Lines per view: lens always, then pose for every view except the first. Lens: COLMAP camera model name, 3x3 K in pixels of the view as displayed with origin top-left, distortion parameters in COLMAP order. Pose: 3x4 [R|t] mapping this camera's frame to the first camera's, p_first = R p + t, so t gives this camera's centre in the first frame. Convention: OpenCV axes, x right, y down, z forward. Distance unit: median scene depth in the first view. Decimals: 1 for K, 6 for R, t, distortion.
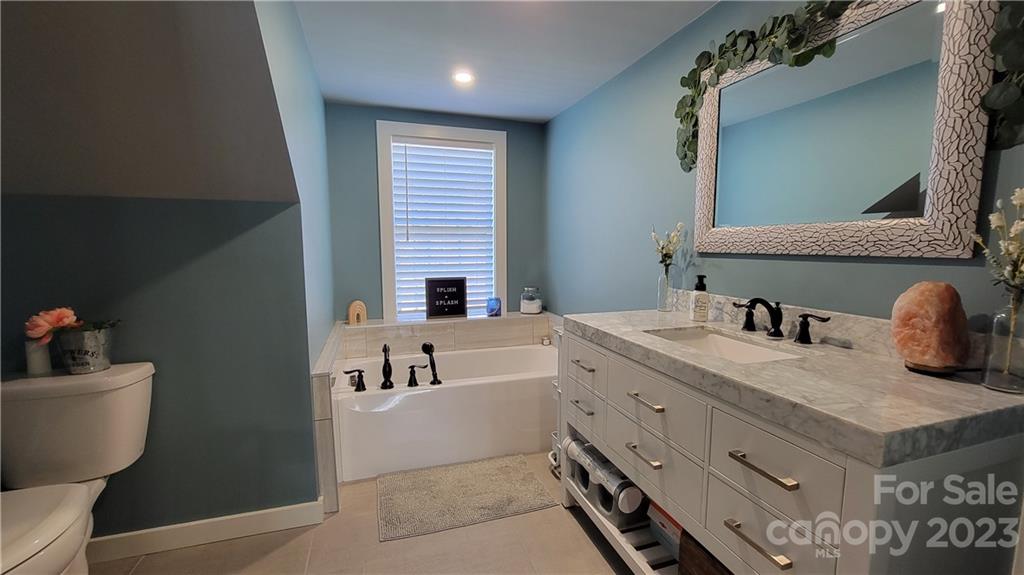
lens RADIAL K [[413.6, 0, 510.9], [0, 413.6, 293.0], [0, 0, 1]] dist [0.000638, -0.000049]
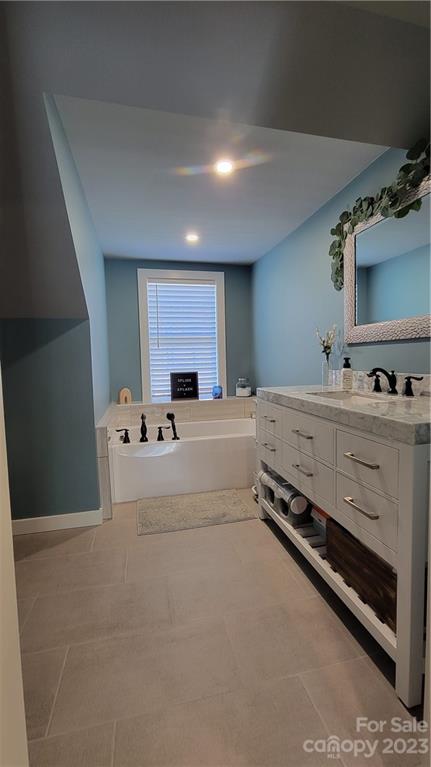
lens RADIAL K [[309.8, 0, 212.8], [0, 309.8, 381.7], [0, 0, 1]] dist [0.000638, -0.000049]
pose [[0.996122, -0.016823, -0.086364, 0.063103], [0.013182, 0.999007, -0.042556, 0.074242], [0.086994, 0.041253, 0.995354, -0.133962]]
